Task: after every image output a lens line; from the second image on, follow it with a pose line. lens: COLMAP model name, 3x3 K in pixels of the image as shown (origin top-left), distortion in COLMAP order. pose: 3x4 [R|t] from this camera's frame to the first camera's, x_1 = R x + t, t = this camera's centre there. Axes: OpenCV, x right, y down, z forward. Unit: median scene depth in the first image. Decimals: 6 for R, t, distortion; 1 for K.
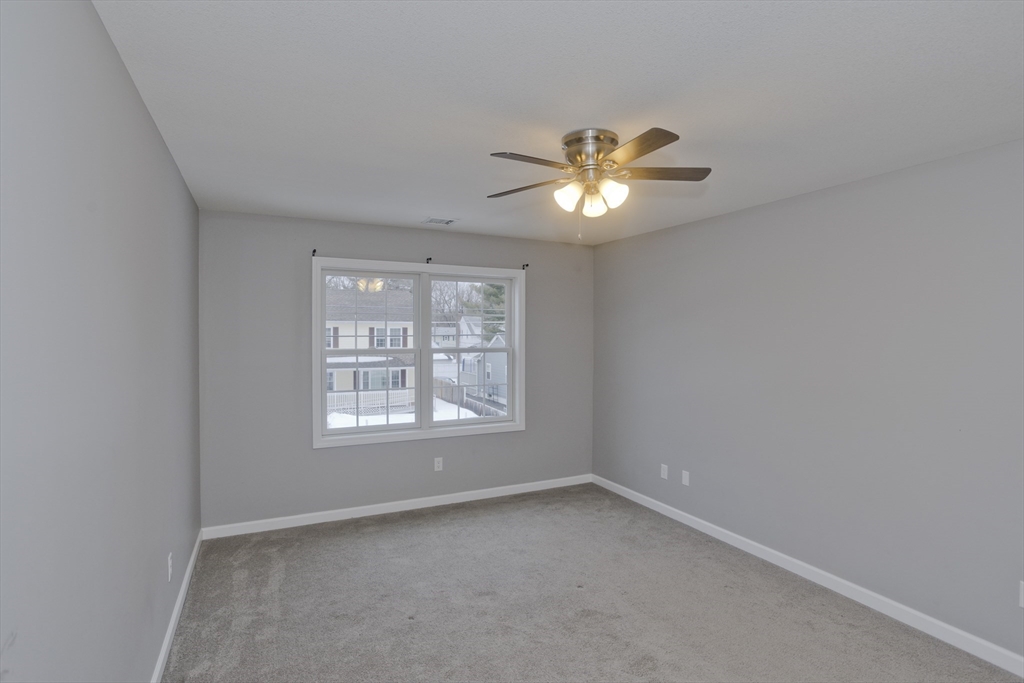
lens RADIAL K [[499.5, 0, 515.4], [0, 499.5, 334.8], [0, 0, 1]] dist [-0.052612, 0.032400]
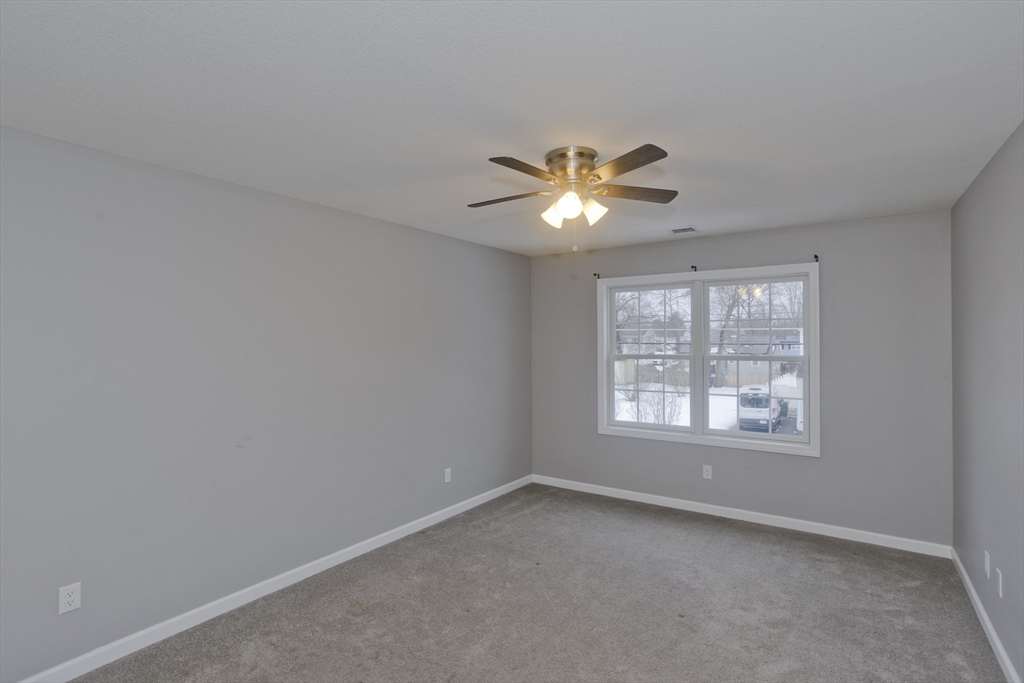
lens RADIAL K [[499.5, 0, 515.4], [0, 499.5, 334.8], [0, 0, 1]] dist [-0.052612, 0.032400]
pose [[0.482560, -0.016010, -0.875716, 0.568040], [0.004591, 0.999865, -0.015750, 0.001256], [0.875851, 0.003580, 0.482569, 0.206958]]
